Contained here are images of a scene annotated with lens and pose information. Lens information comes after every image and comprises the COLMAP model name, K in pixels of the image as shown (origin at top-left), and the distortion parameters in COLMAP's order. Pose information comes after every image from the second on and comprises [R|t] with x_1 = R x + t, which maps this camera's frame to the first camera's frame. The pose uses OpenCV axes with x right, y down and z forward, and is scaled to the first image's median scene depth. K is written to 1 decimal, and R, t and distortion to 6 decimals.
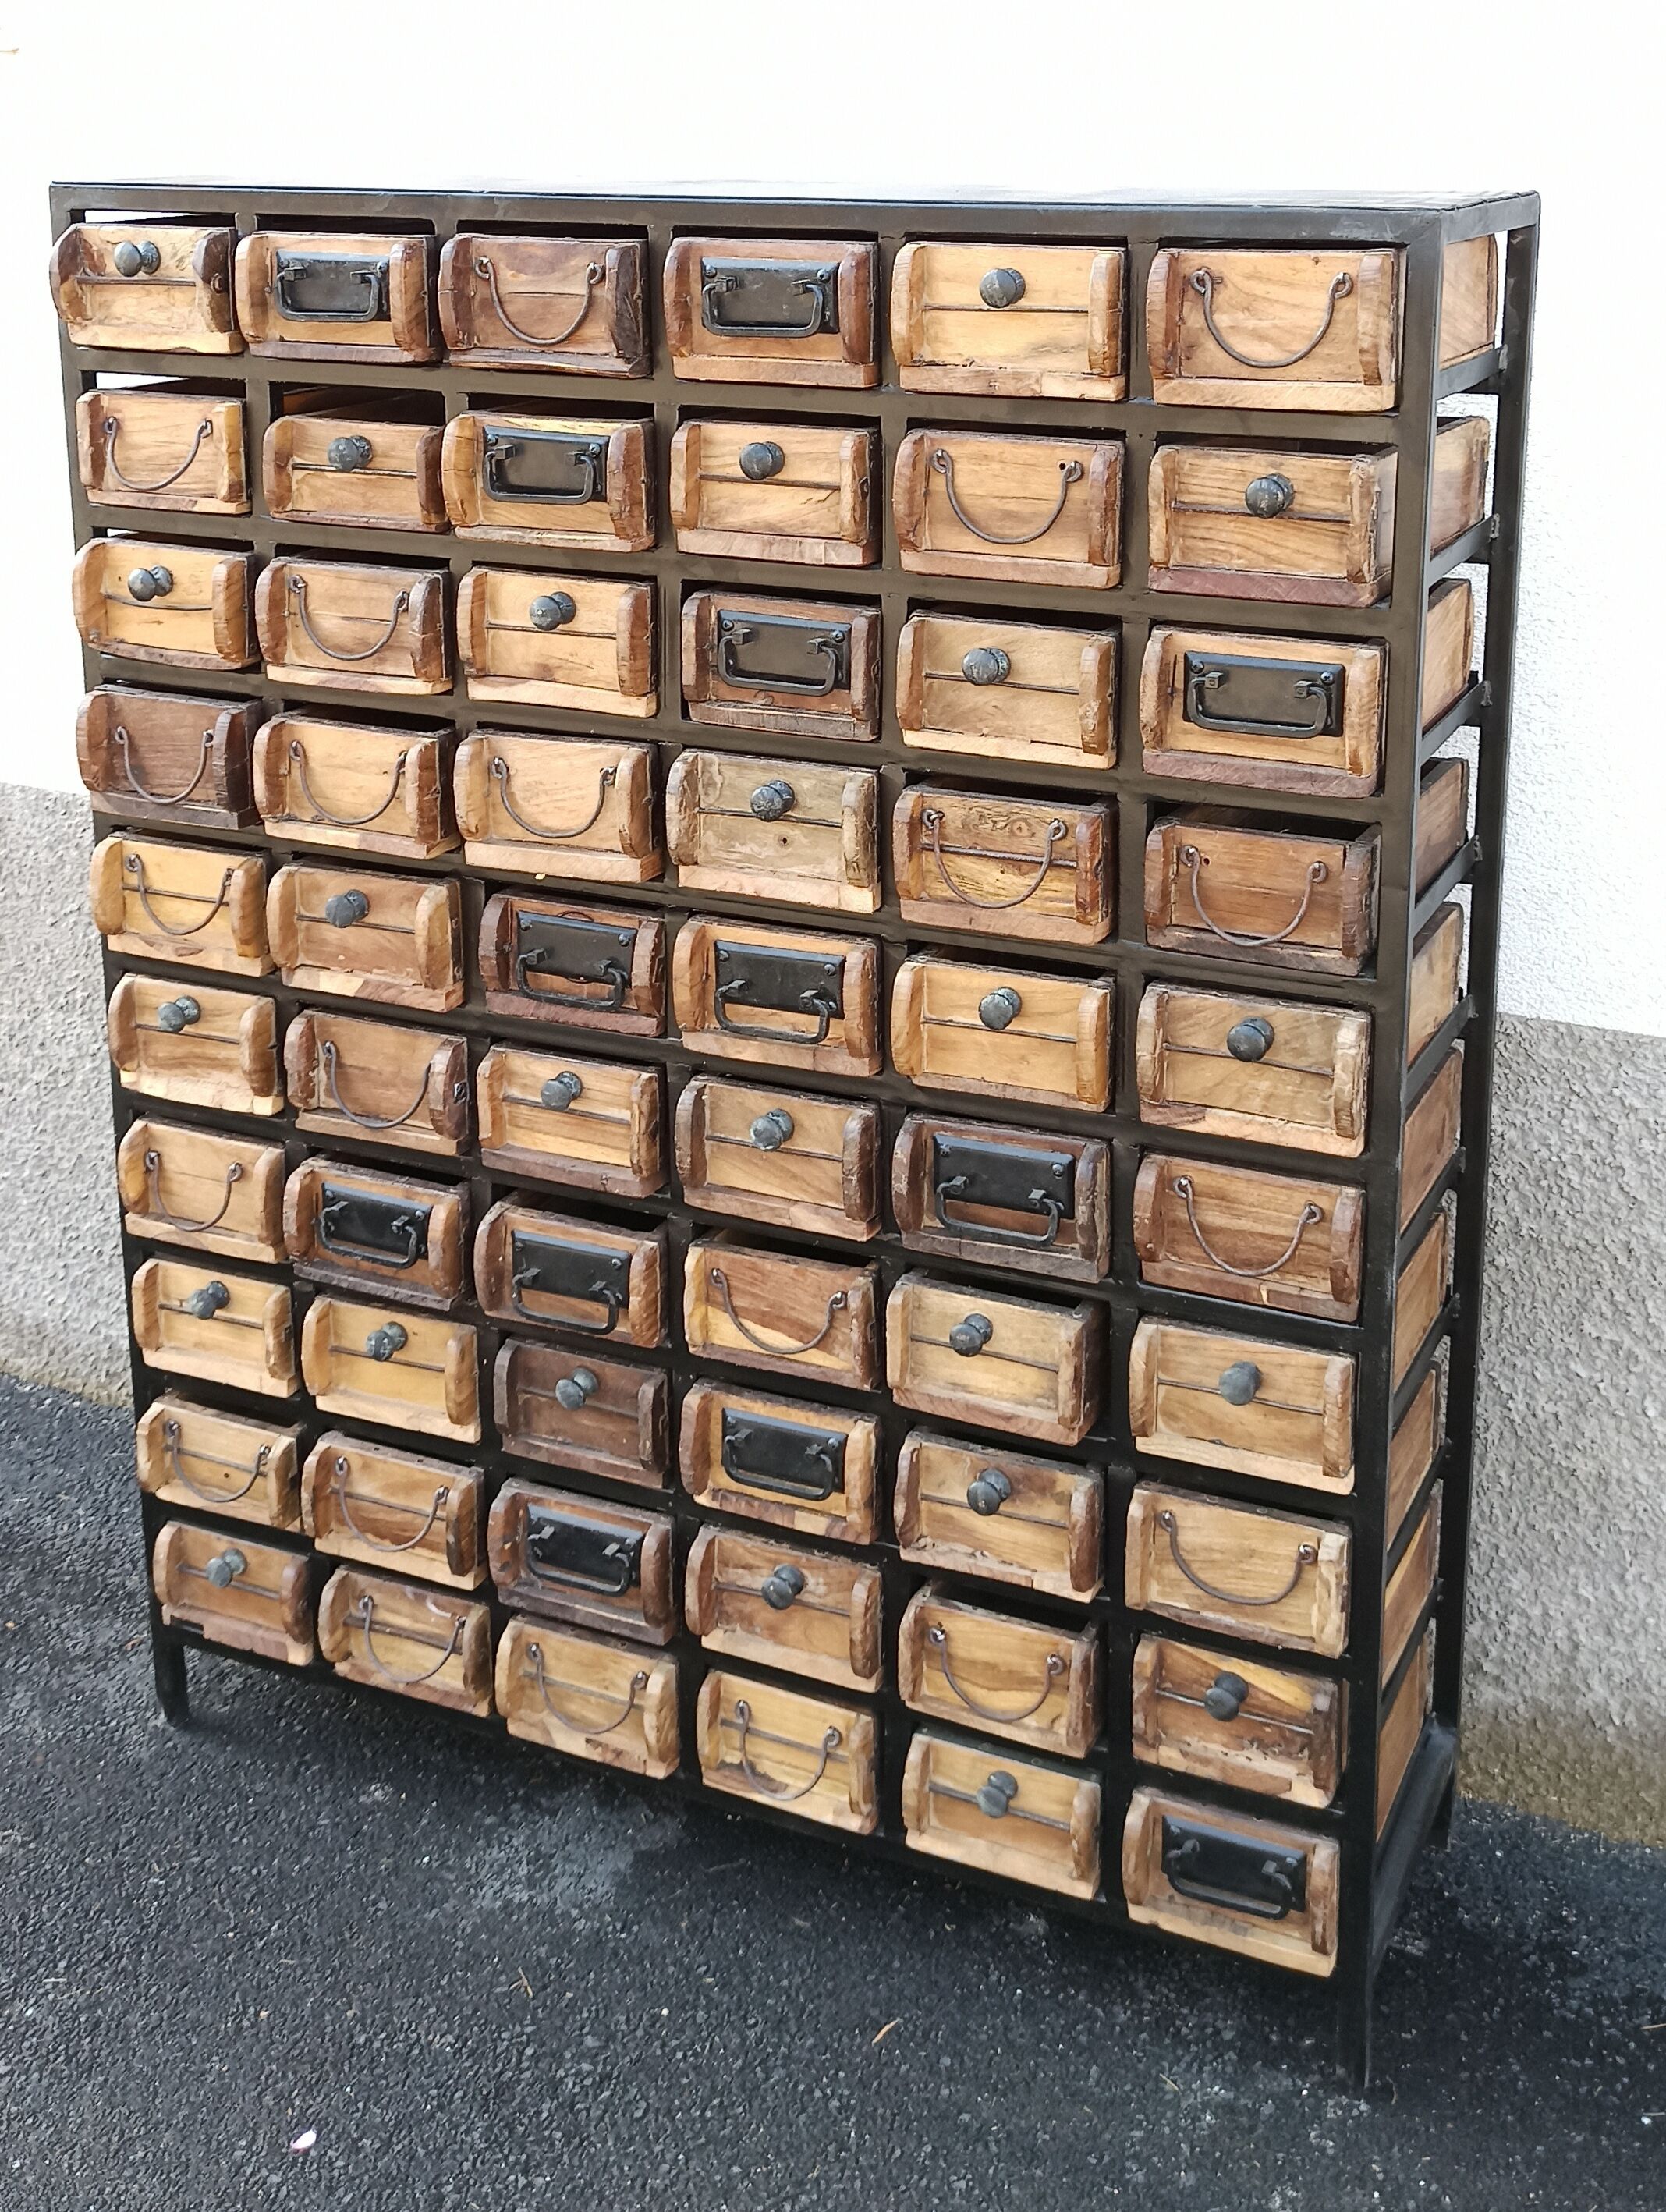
lens RADIAL K [[2664.5, 0, 837.2], [0, 2664.5, 654.8], [0, 0, 1]] dist [0.069968, -0.055633]
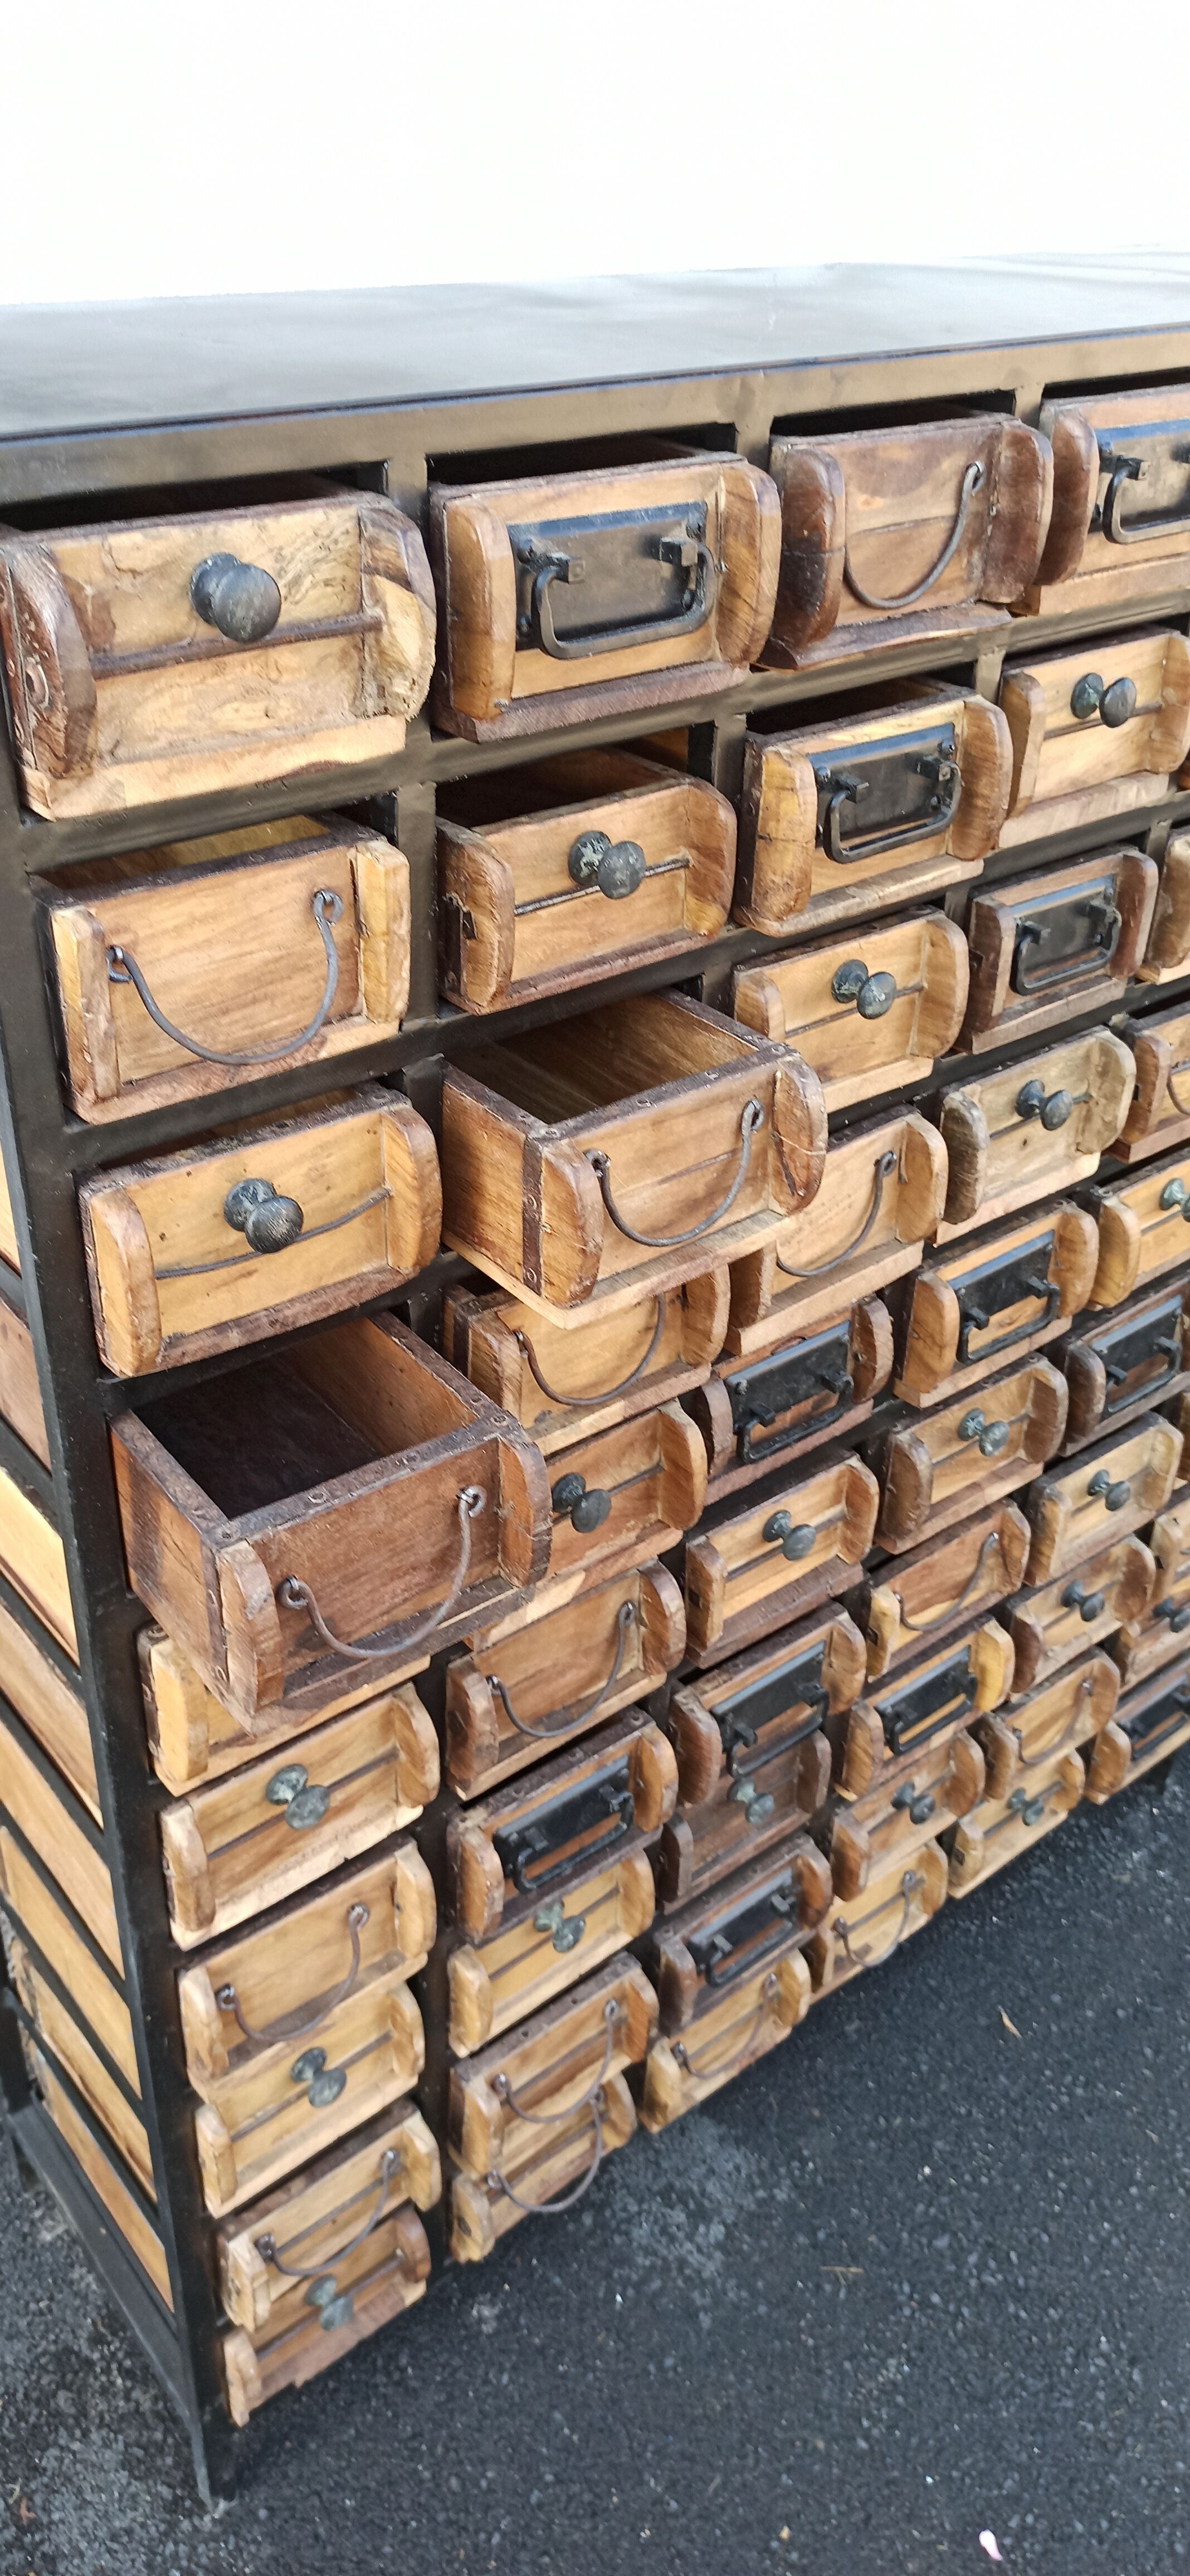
lens RADIAL K [[1923.6, 0, 595.0], [0, 1923.6, 1288.0], [0, 0, 1]] dist [0.057994, -0.040298]
pose [[0.437609, -0.478015, 0.761577, -0.561949], [0.166427, 0.875408, 0.453832, -0.190316], [-0.883629, -0.071854, 0.462641, 0.800862]]
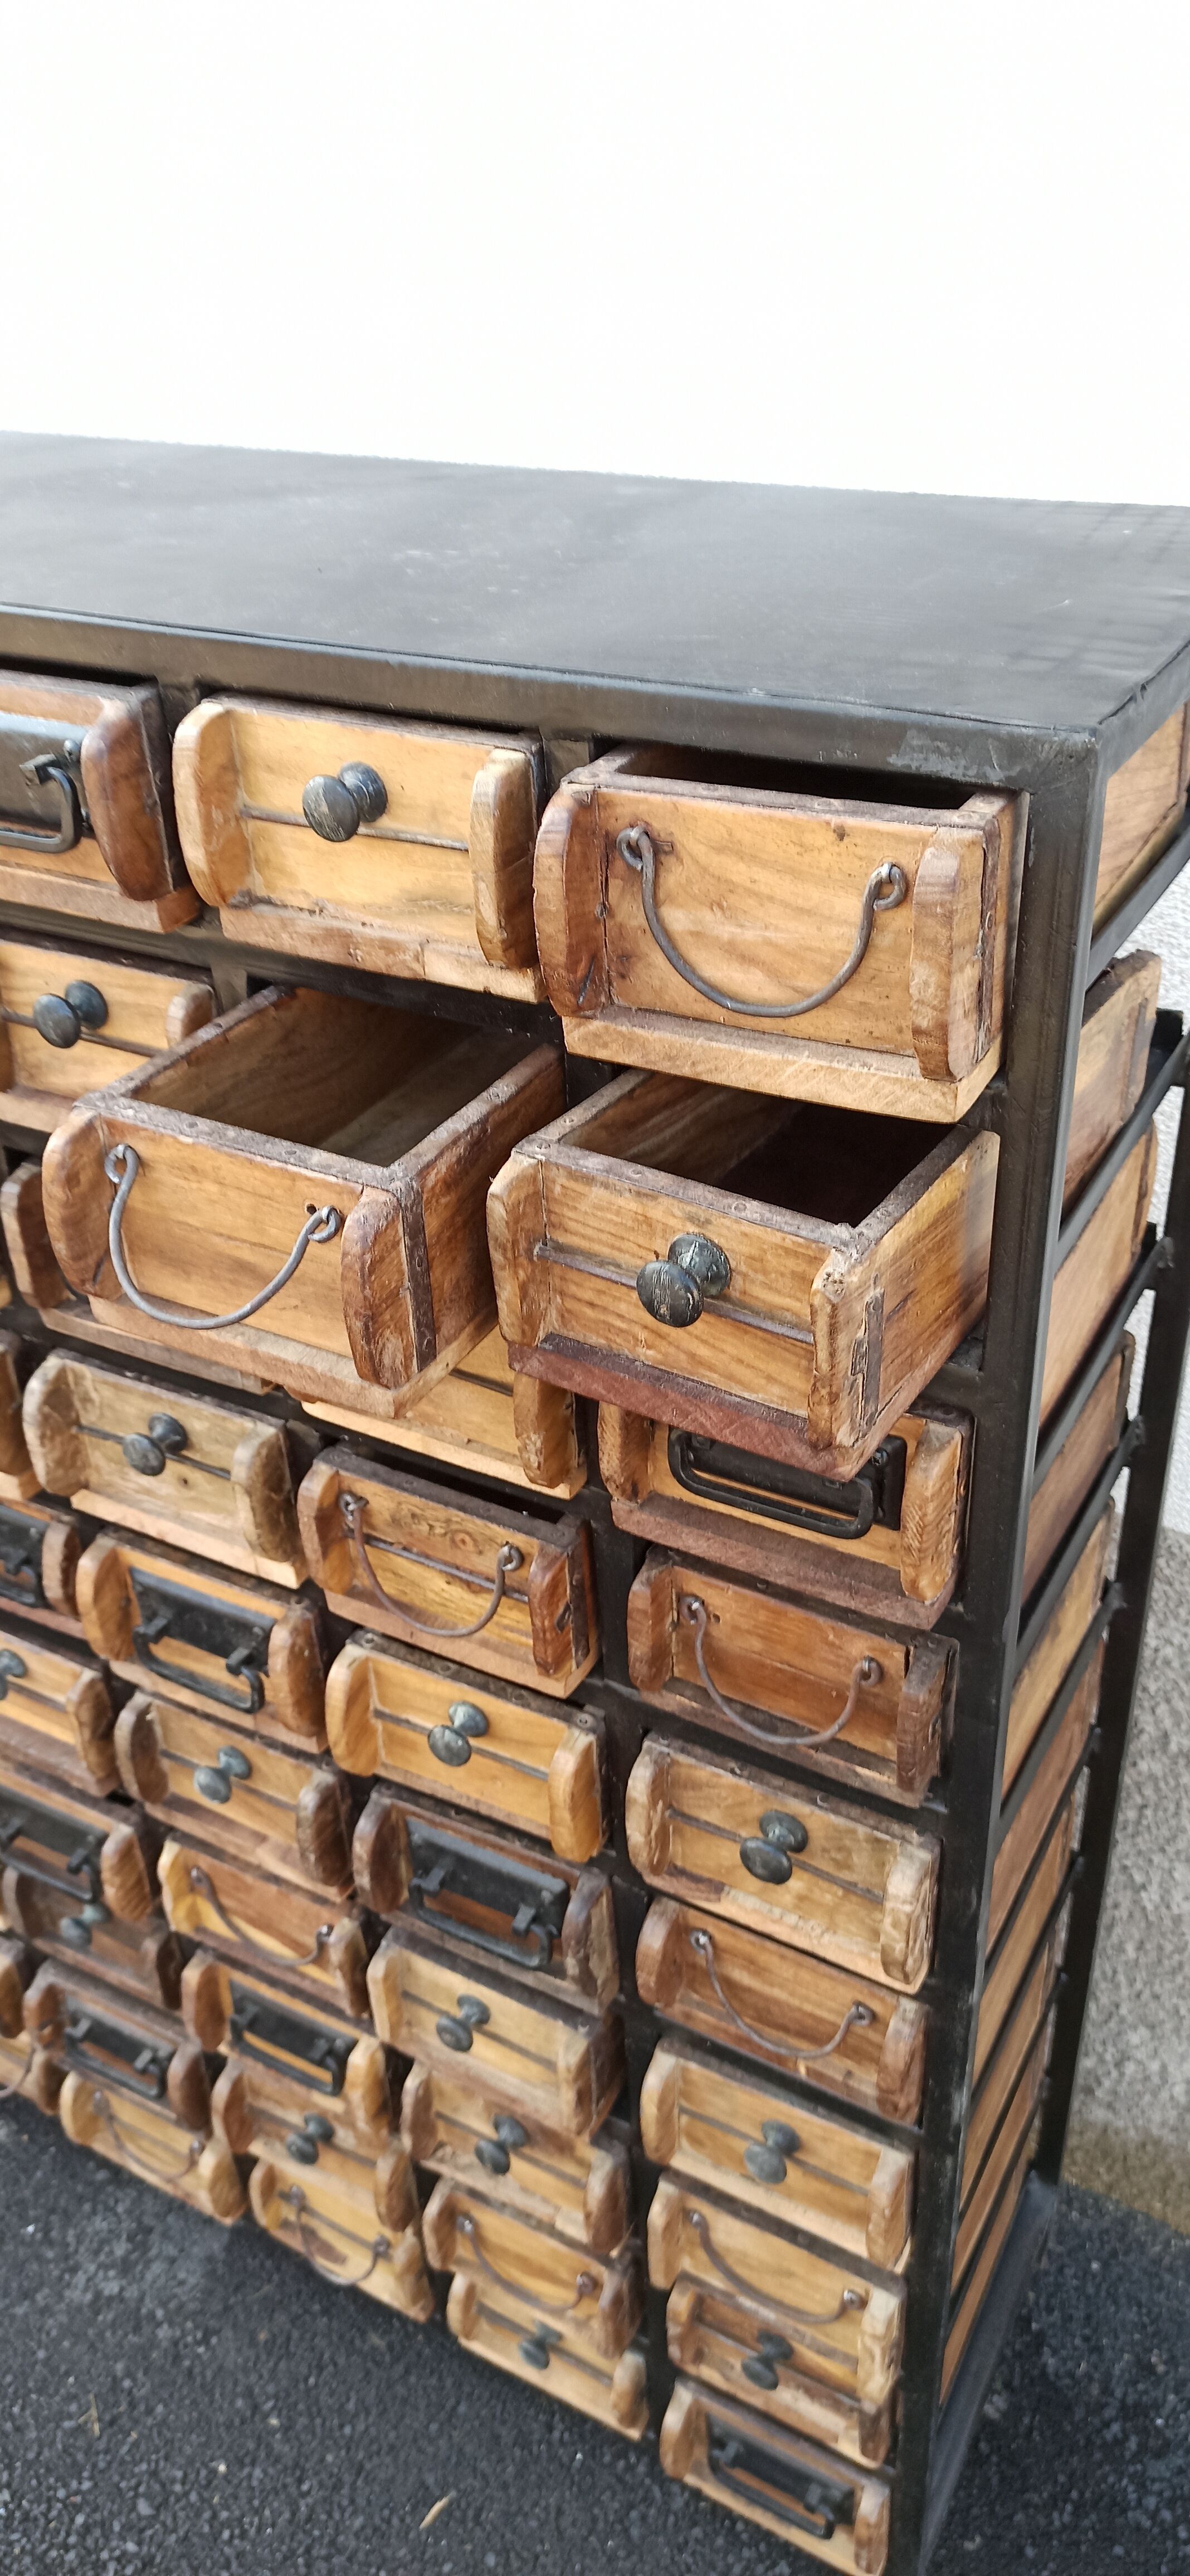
lens RADIAL K [[1923.6, 0, 595.0], [0, 1923.6, 1288.0], [0, 0, 1]] dist [0.057994, -0.040298]
pose [[0.996802, 0.004814, -0.079772, 0.132307], [0.024402, 0.932179, 0.361176, -0.166513], [0.076100, -0.361967, 0.929079, 0.508923]]
